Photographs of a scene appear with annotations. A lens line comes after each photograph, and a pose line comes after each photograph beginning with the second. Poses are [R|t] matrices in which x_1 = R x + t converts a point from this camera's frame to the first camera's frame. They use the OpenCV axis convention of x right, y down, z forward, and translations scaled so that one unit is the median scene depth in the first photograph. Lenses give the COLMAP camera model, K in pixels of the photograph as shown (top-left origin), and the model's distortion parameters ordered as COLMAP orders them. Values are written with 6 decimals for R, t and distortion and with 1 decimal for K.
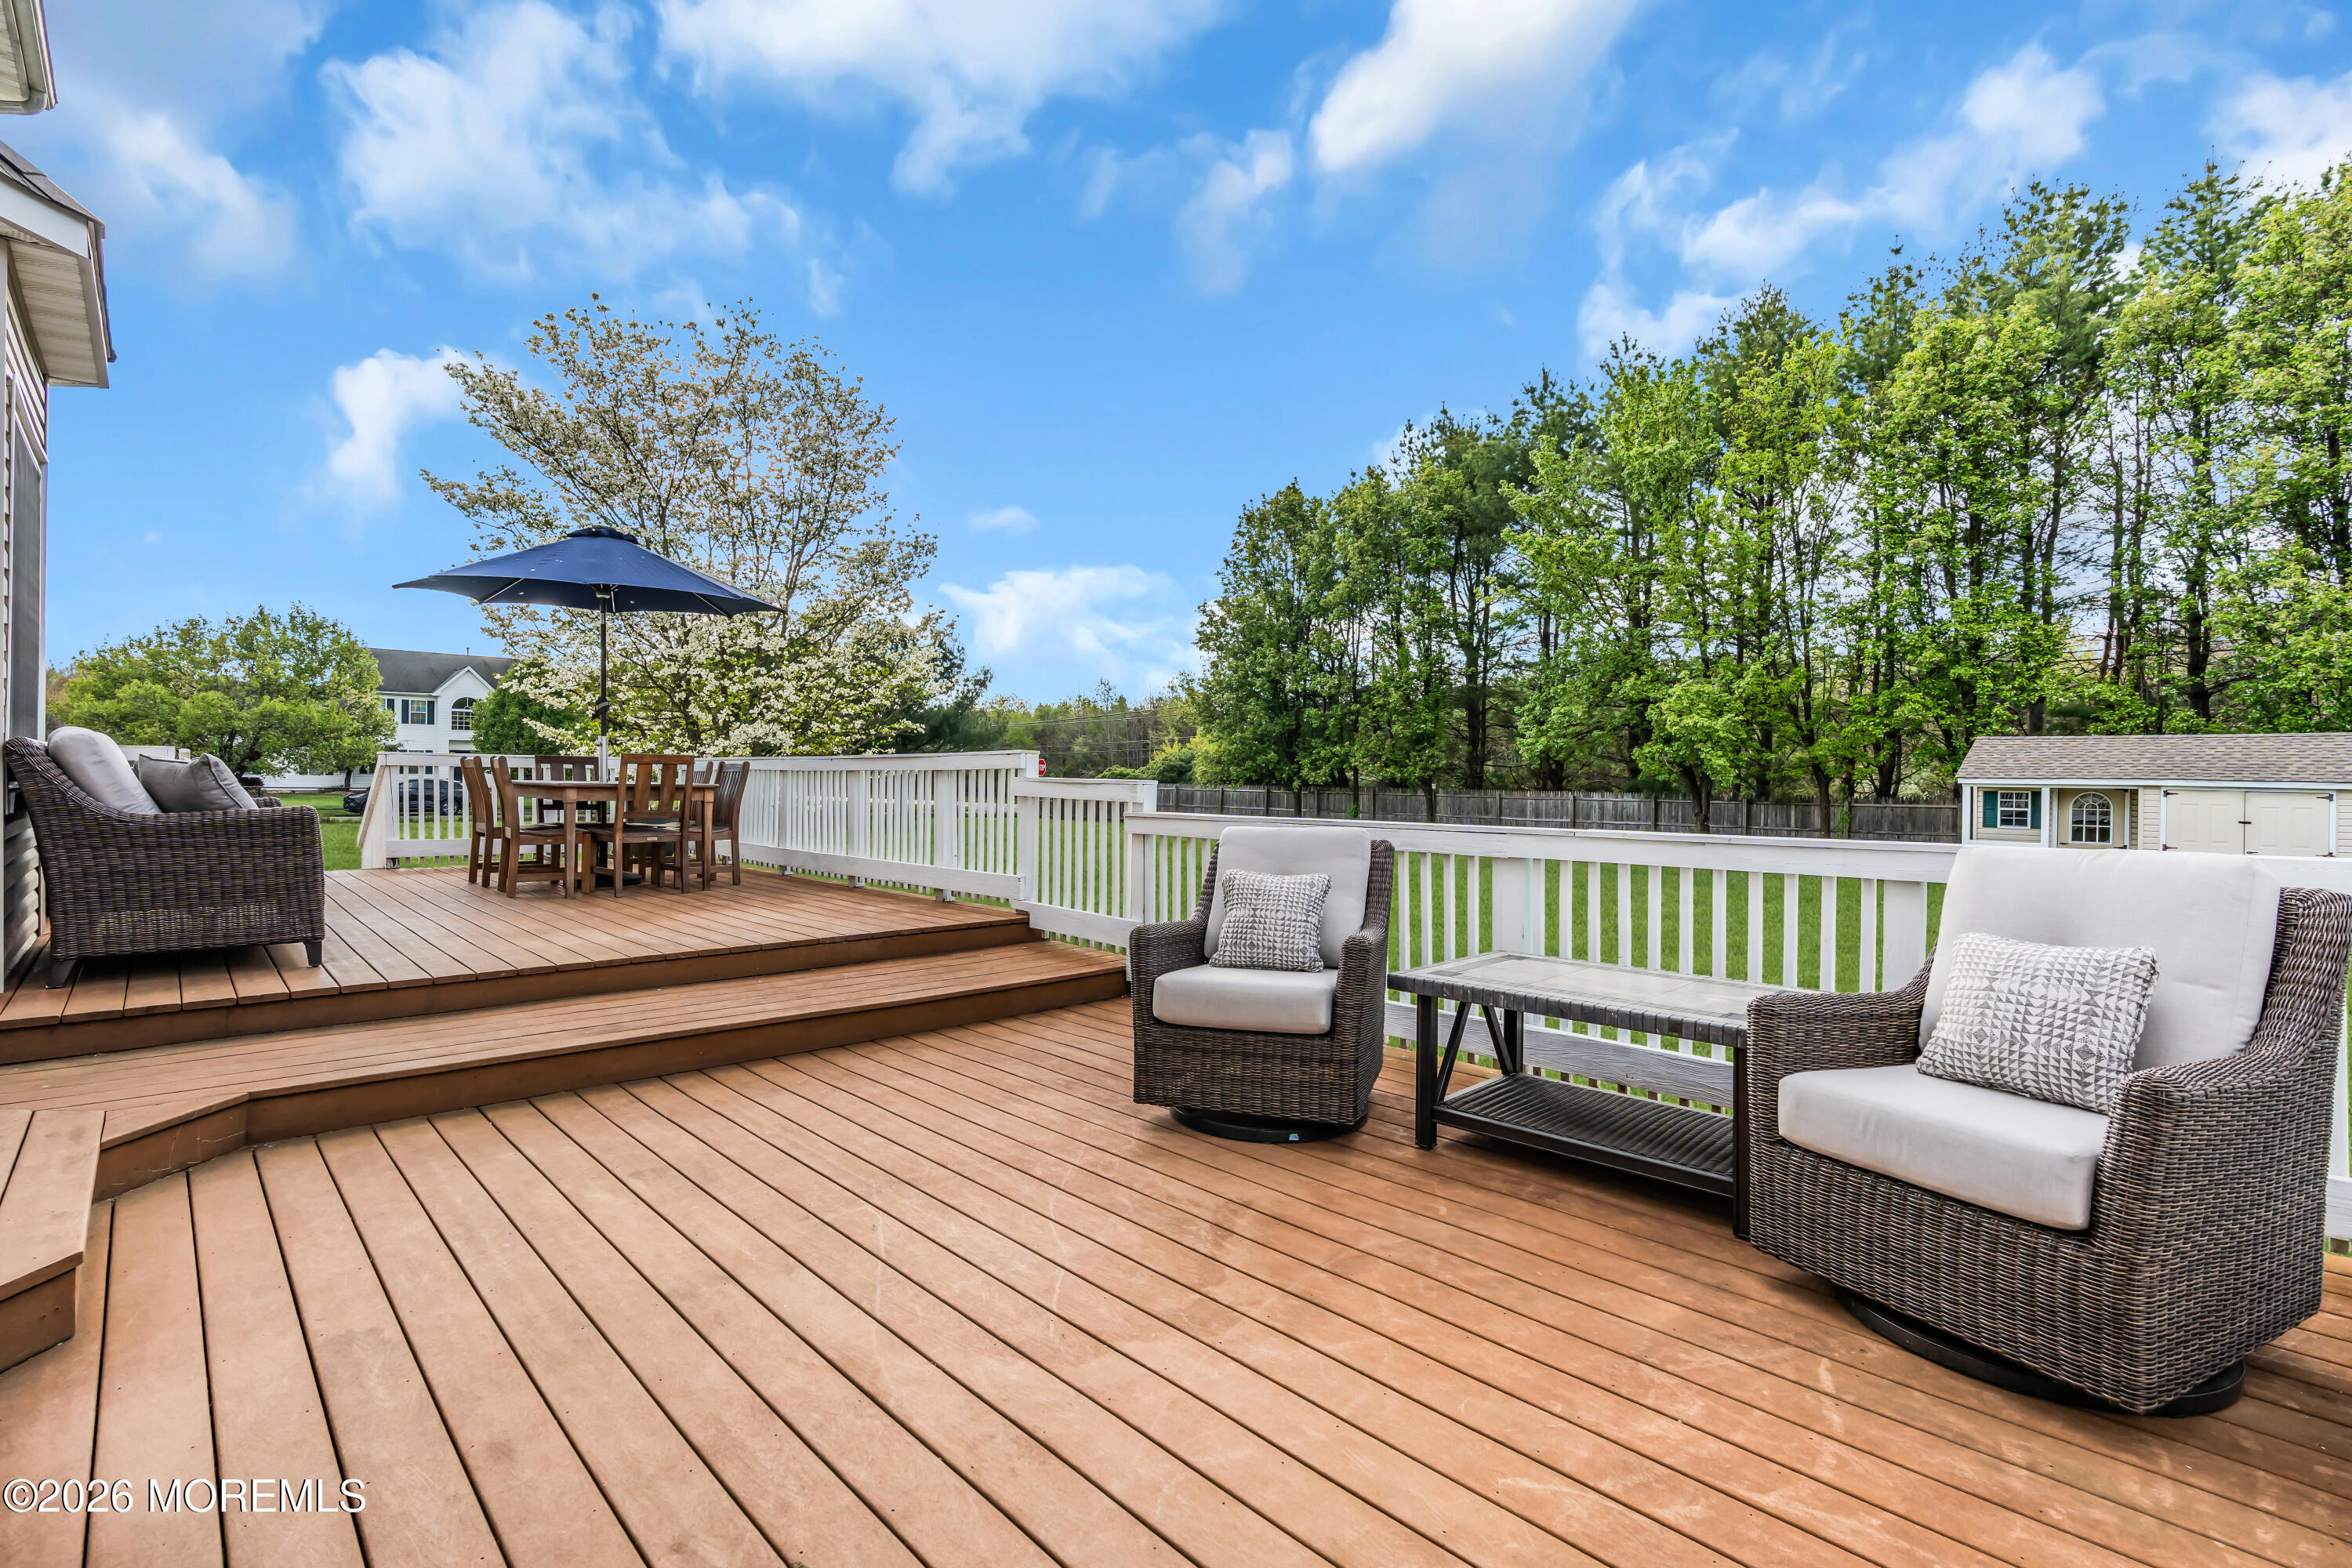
lens RADIAL K [[1063.4, 0, 1172.9], [0, 1063.4, 781.7], [0, 0, 1]] dist [-0.002780, 0.000214]
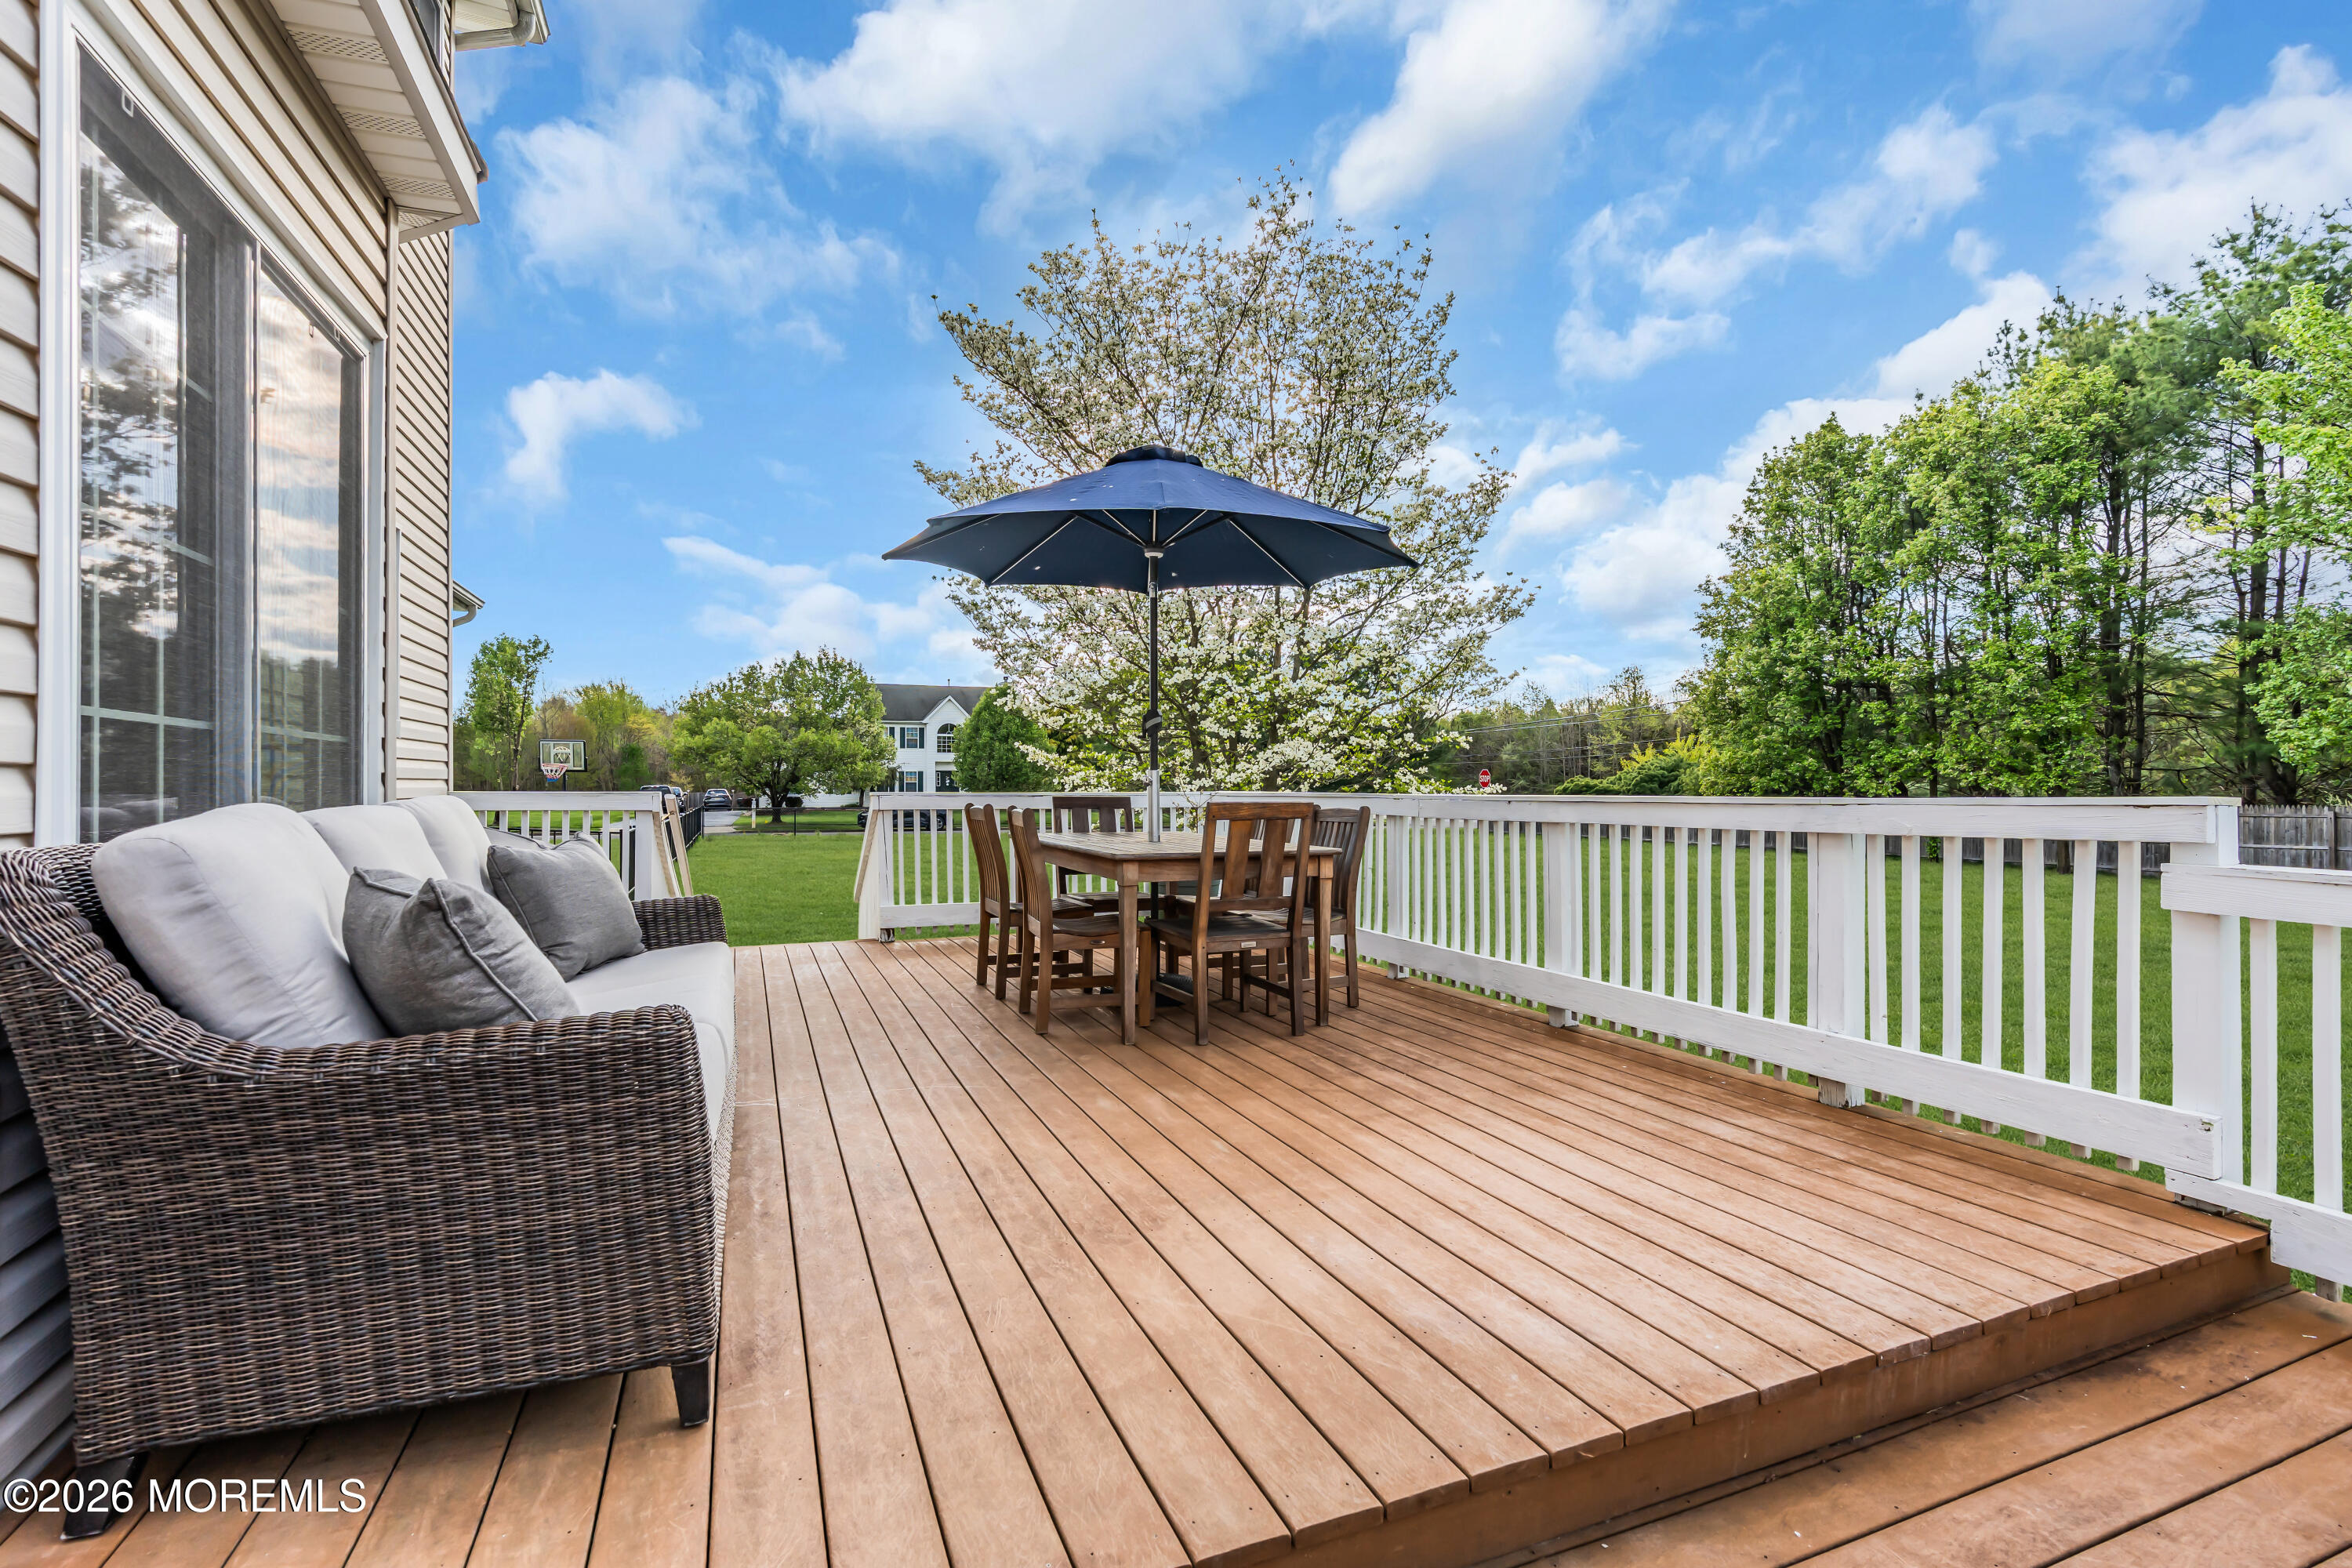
lens RADIAL K [[1058.2, 0, 1176.0], [0, 1058.2, 784.0], [0, 0, 1]] dist [-0.002903, 0.000225]
pose [[0.930848, -0.012614, -0.365190, -0.064790], [0.010115, 0.999911, -0.008754, -0.006400], [0.365268, 0.004455, 0.930892, 0.090559]]
